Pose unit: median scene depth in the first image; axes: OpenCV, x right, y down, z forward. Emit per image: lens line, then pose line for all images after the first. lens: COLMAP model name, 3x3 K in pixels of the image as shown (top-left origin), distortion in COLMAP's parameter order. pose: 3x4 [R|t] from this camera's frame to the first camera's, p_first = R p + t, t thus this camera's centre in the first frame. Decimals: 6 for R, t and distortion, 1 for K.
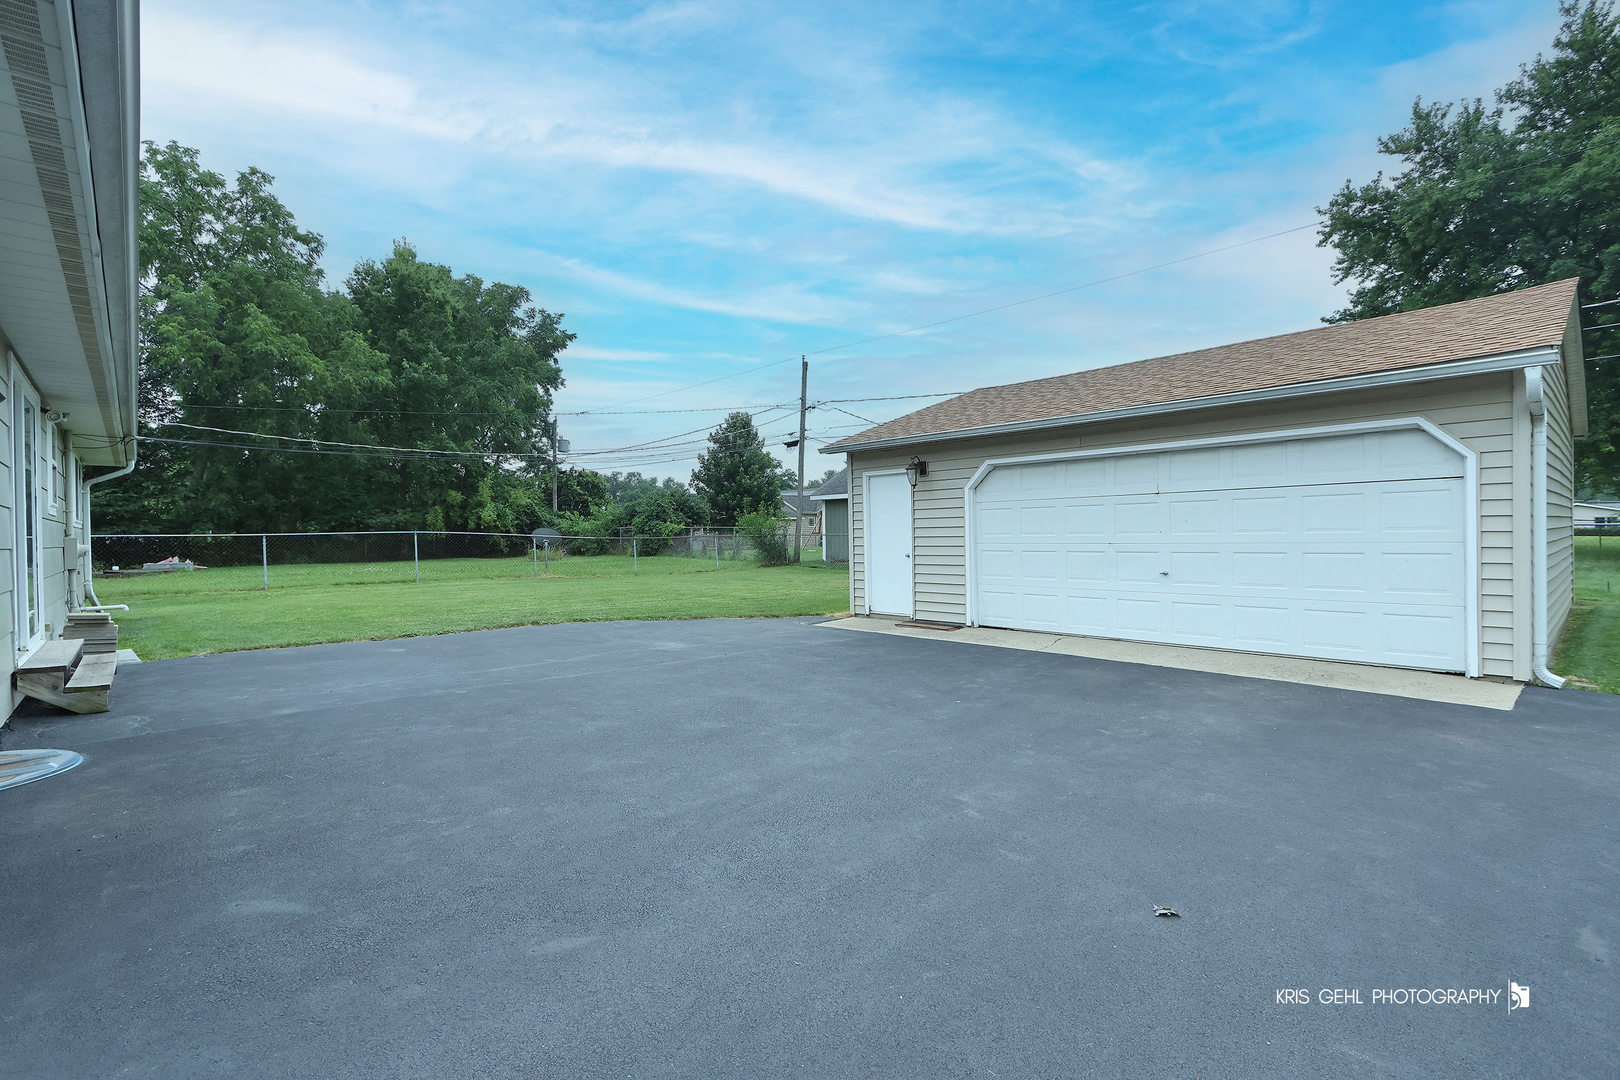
lens RADIAL K [[748.2, 0, 807.4], [0, 748.2, 538.9], [0, 0, 1]] dist [0.004290, -0.002971]
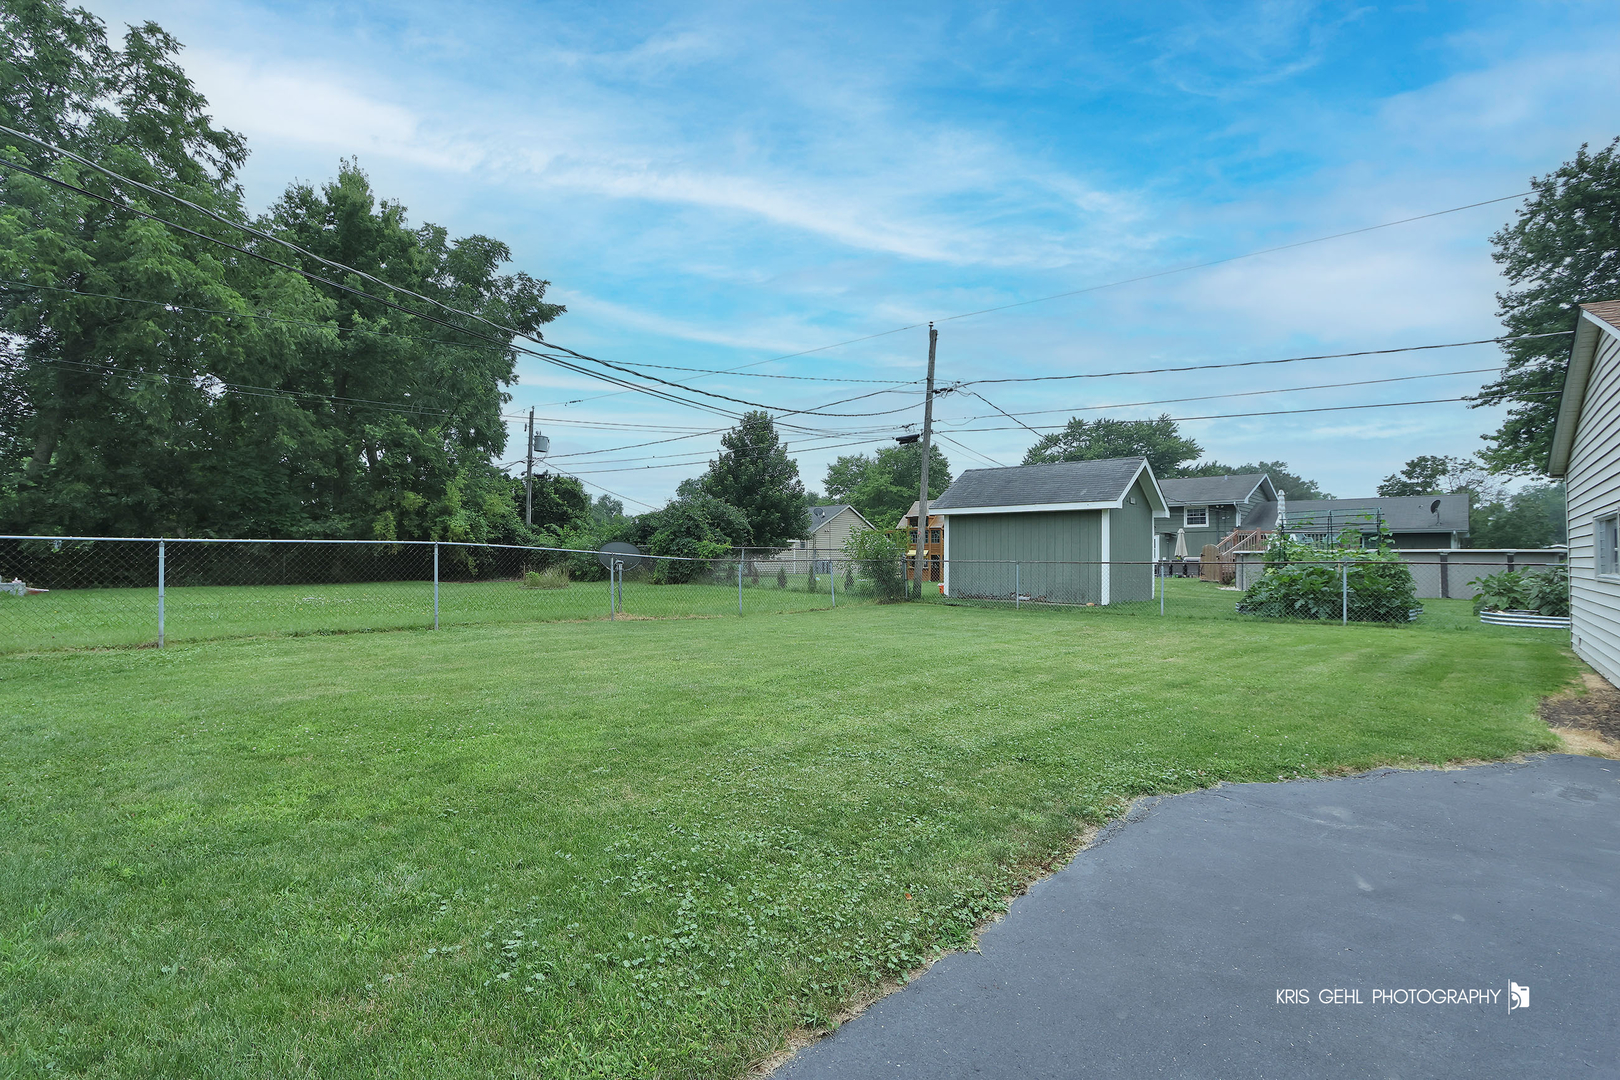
lens RADIAL K [[748.2, 0, 791.5], [0, 748.2, 541.6], [0, 0, 1]] dist [0.004290, -0.002971]
pose [[0.994844, 0.023884, 0.098563, -0.181689], [-0.020829, 0.999274, -0.031910, 0.001952], [-0.099253, 0.029692, 0.994619, 0.233609]]
